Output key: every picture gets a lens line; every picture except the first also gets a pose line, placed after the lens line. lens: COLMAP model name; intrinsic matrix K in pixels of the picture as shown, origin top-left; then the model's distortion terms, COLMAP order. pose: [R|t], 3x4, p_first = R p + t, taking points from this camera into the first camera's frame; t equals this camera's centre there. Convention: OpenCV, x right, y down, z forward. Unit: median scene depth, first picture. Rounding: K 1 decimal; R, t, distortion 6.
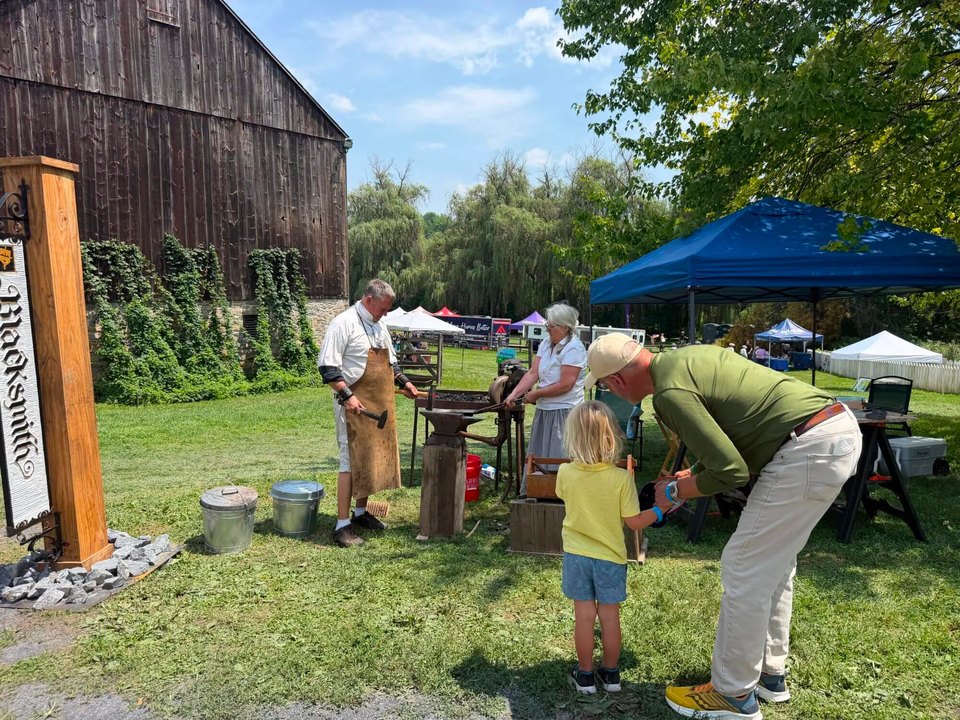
lens RADIAL K [[719.1, 0, 480.0], [0, 719.1, 360.0], [0, 0, 1]] dist [-0.001979, -0.001474]
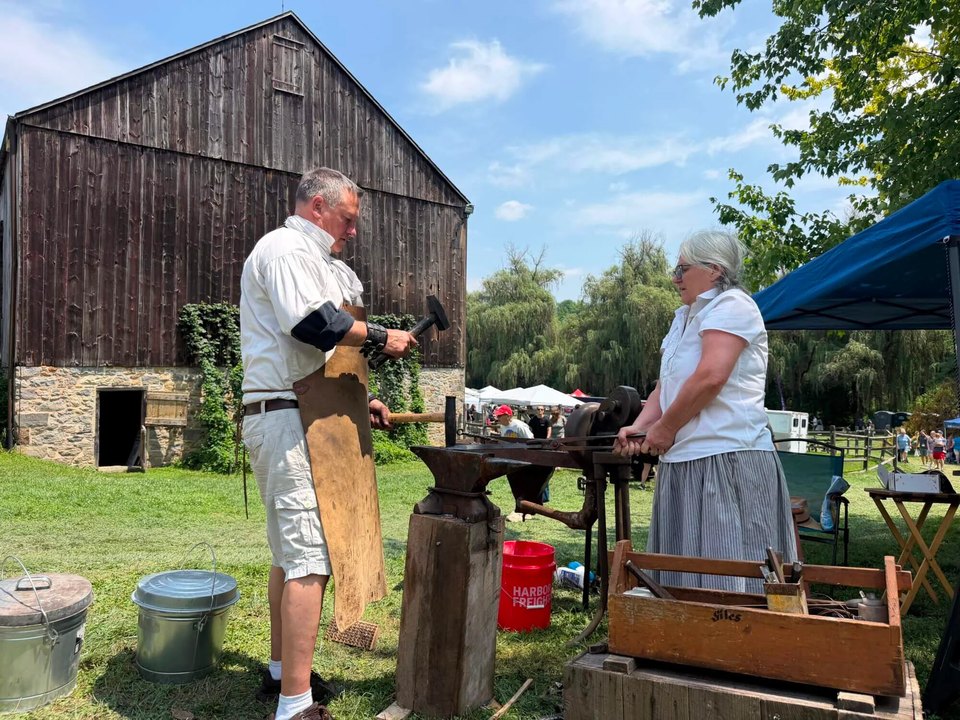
lens RADIAL K [[672.4, 0, 480.0], [0, 672.4, 360.0], [0, 0, 1]] dist [0.125811, -0.250658]
pose [[0.978086, -0.001686, -0.208194, 0.022238], [-0.026763, 0.990653, -0.133754, 0.024284], [0.206474, 0.136395, 0.968899, 0.176283]]
